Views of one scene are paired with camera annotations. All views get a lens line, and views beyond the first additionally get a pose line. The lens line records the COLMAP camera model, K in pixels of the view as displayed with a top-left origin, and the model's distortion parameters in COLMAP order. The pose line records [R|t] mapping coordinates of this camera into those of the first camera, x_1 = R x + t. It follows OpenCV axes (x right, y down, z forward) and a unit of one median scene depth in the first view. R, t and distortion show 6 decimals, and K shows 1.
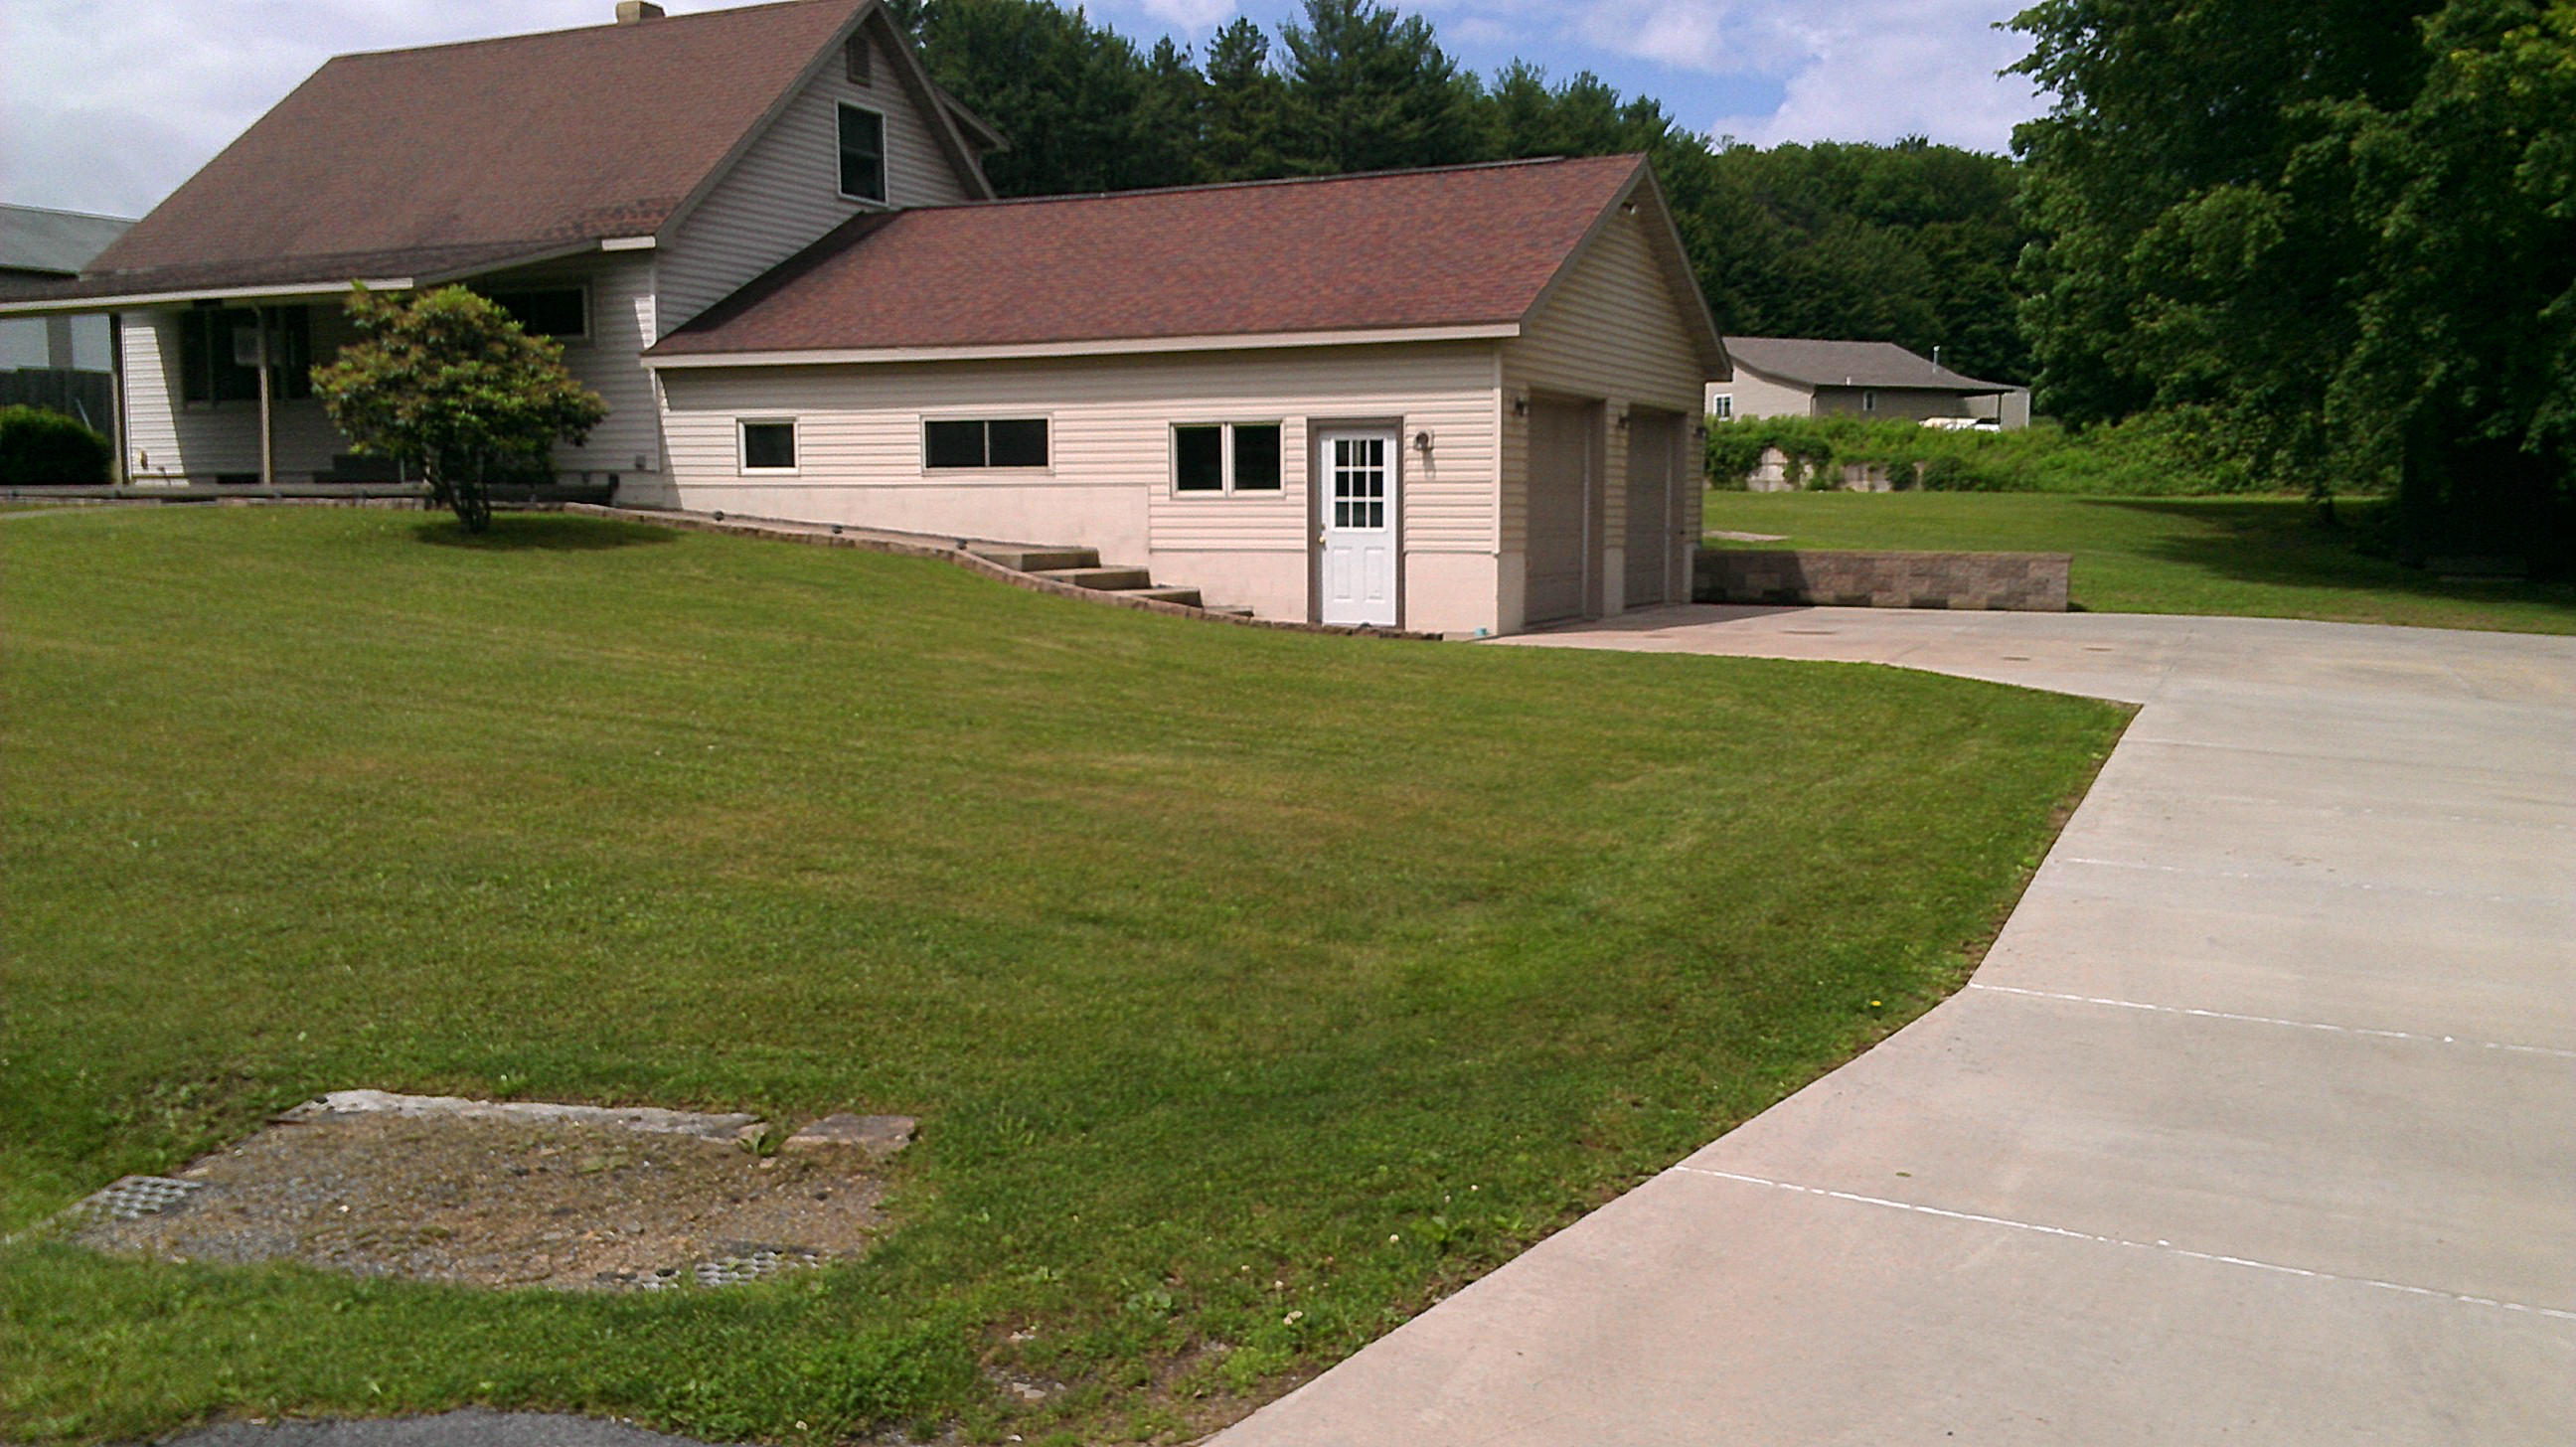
lens RADIAL K [[2058.8, 0, 1263.9], [0, 2058.8, 718.9], [0, 0, 1]] dist [0.087715, -0.156061]
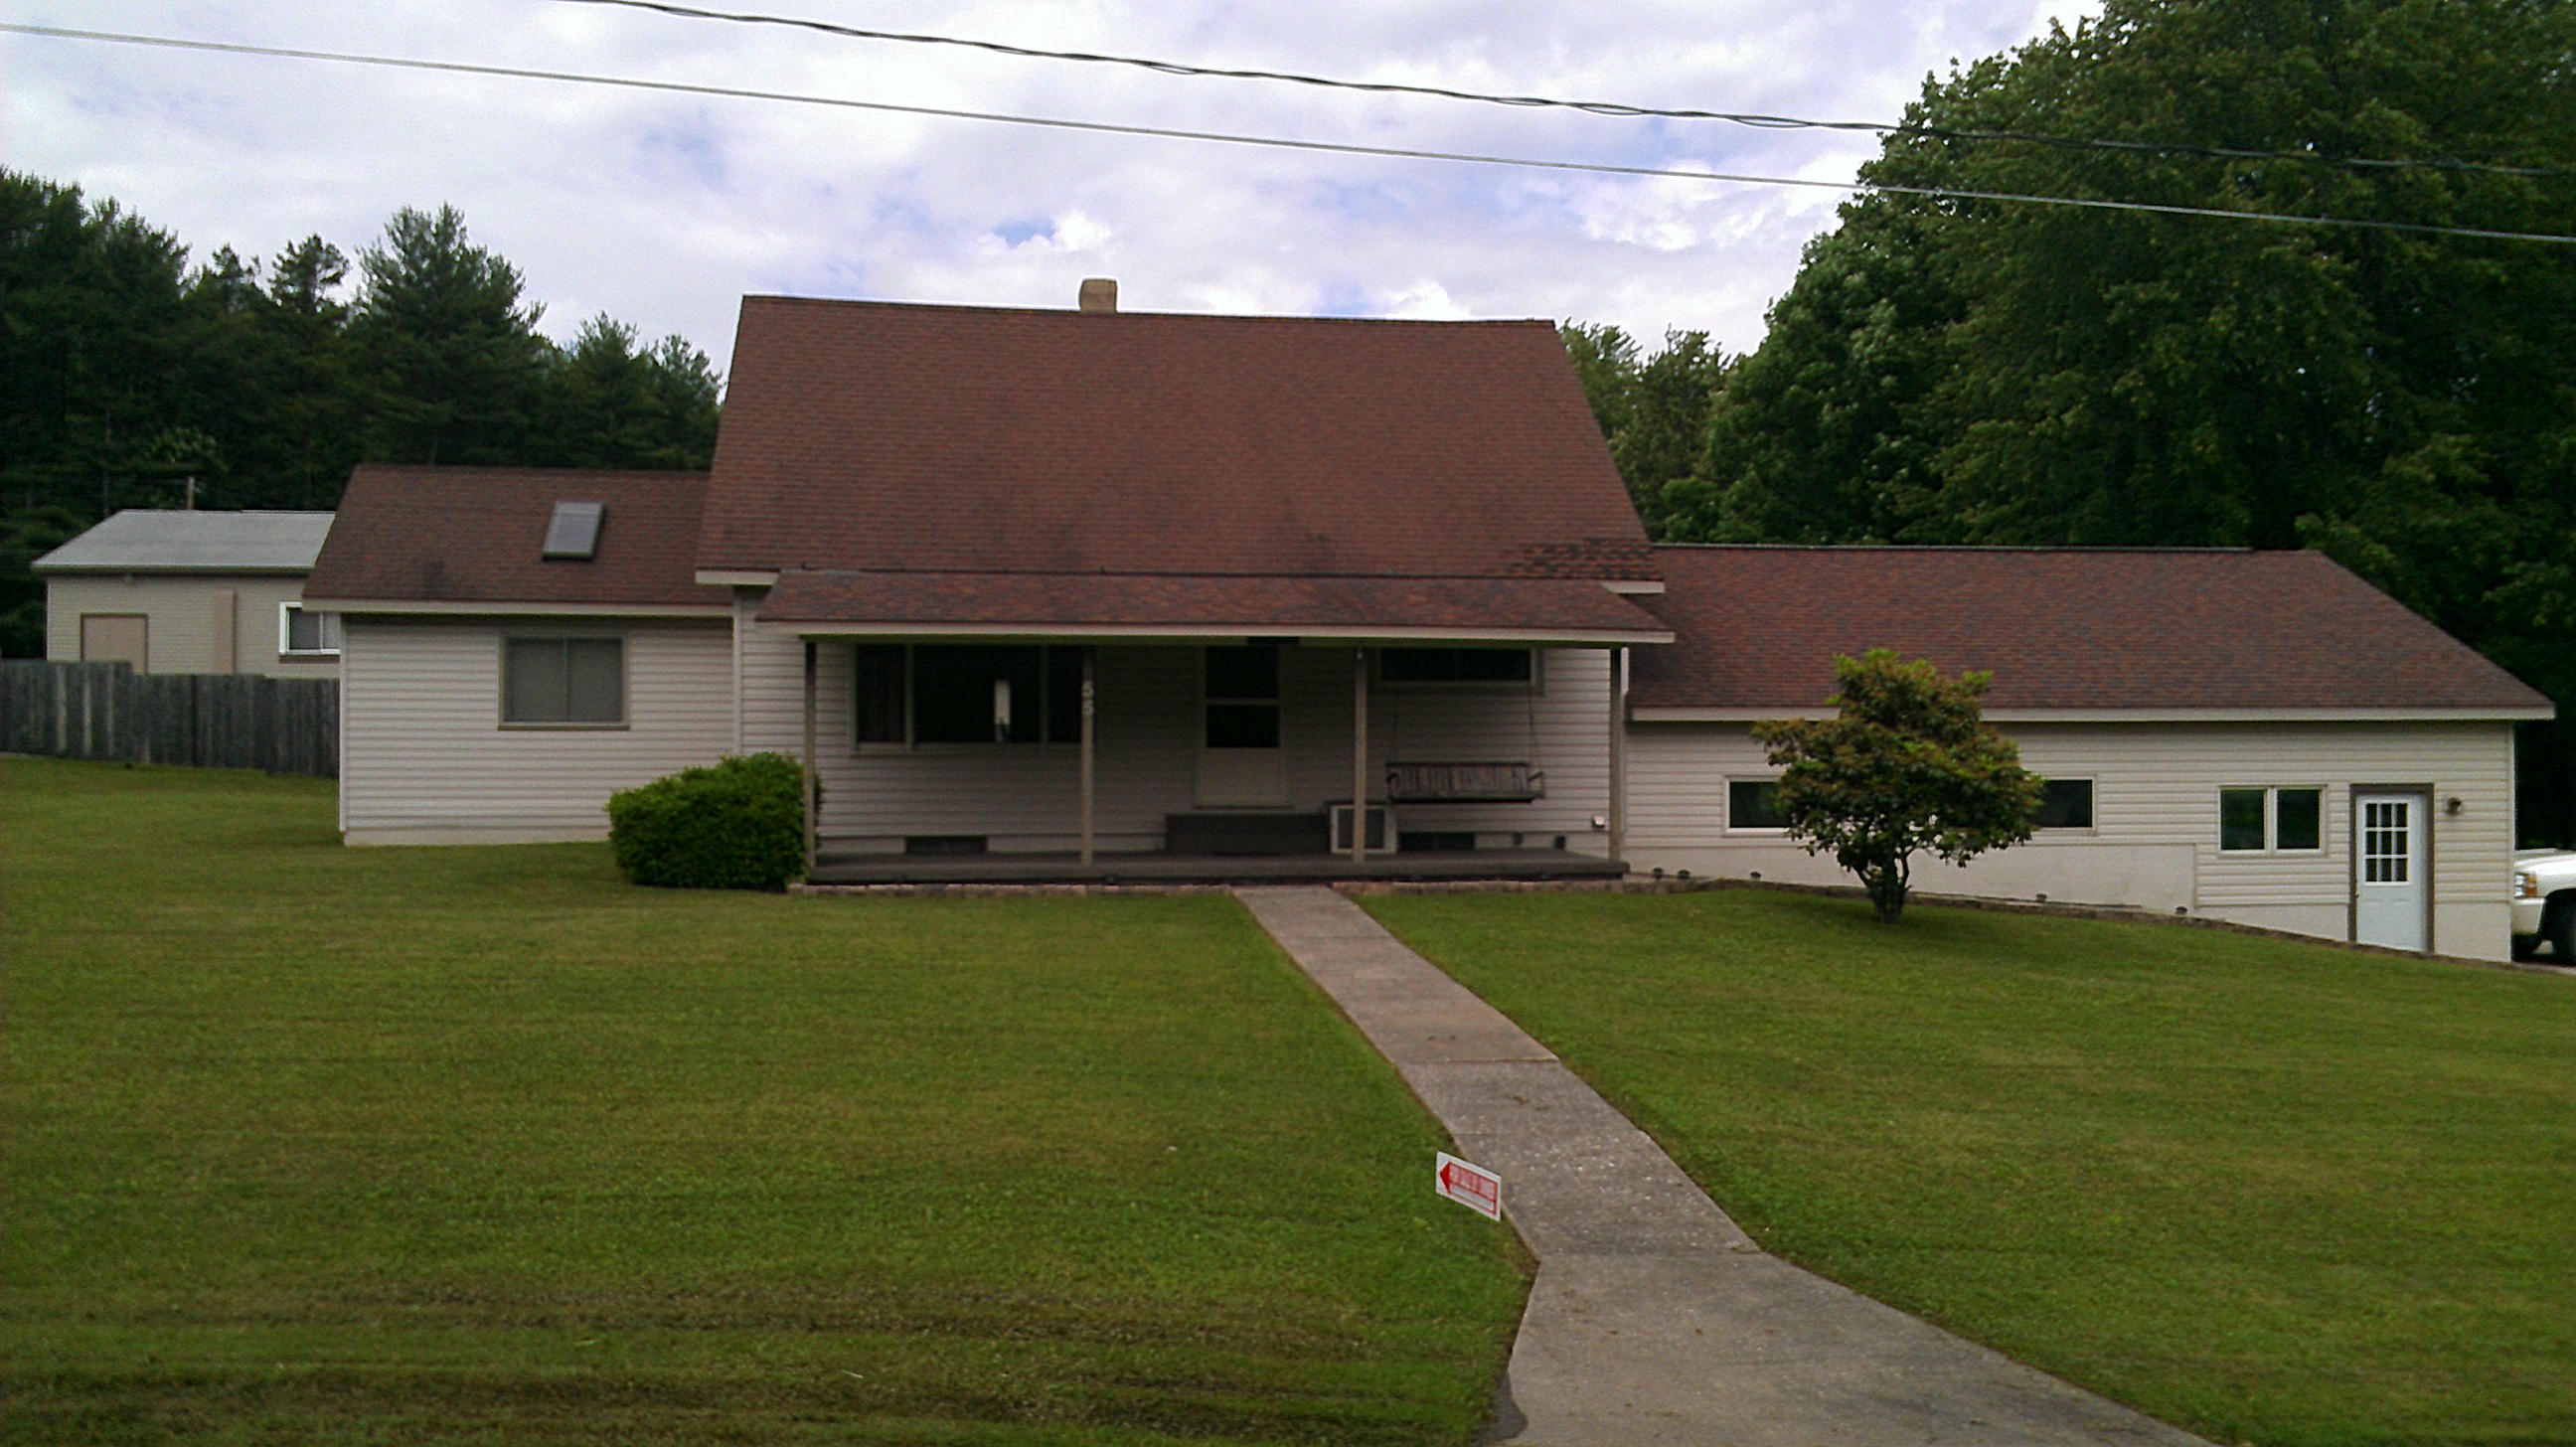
lens RADIAL K [[2066.1, 0, 1289.7], [0, 2066.1, 712.9], [0, 0, 1]] dist [0.103660, -0.199742]
pose [[0.824988, 0.011501, 0.565033, -1.018348], [0.059961, 0.992369, -0.107747, -0.090871], [-0.561960, 0.122770, 0.818003, 0.371646]]
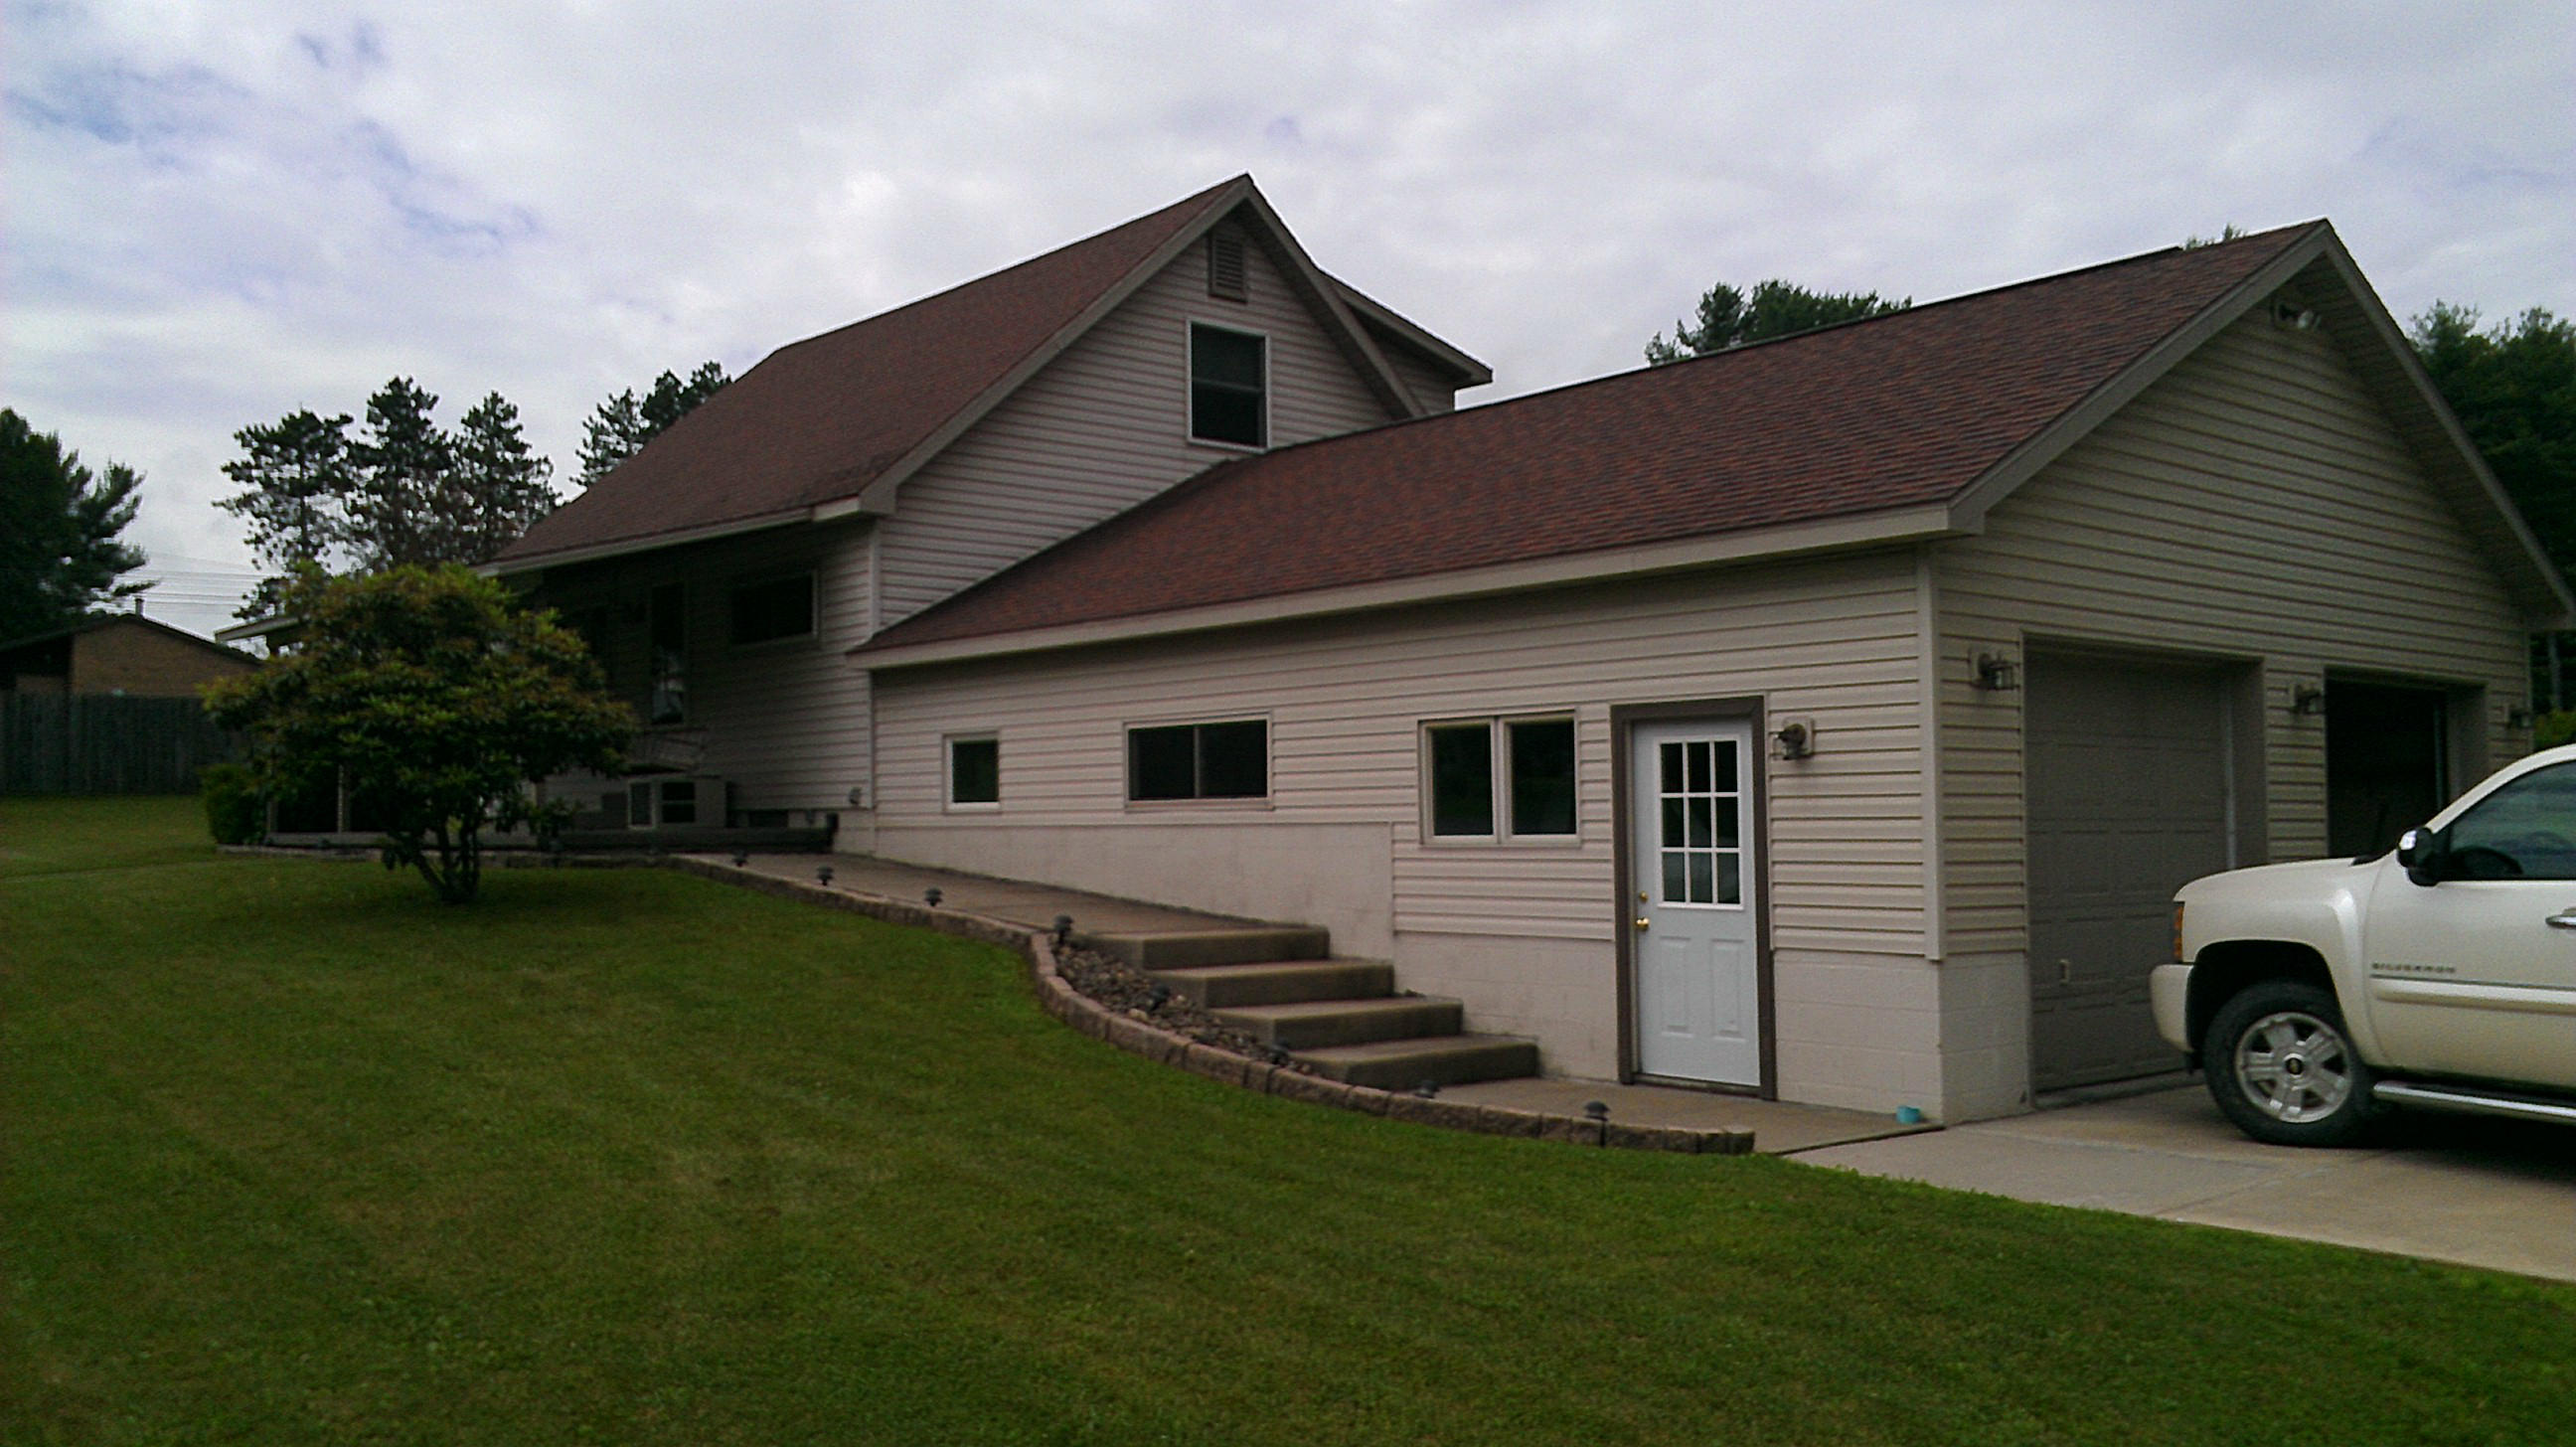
lens RADIAL K [[2068.1, 0, 1288.0], [0, 2068.1, 723.5], [0, 0, 1]] dist [-0.002364, 0.001250]
pose [[0.915529, -0.025906, -0.401416, 0.156487], [-0.035064, 0.988986, -0.143798, -0.053574], [0.400720, 0.145727, 0.904537, 0.427630]]
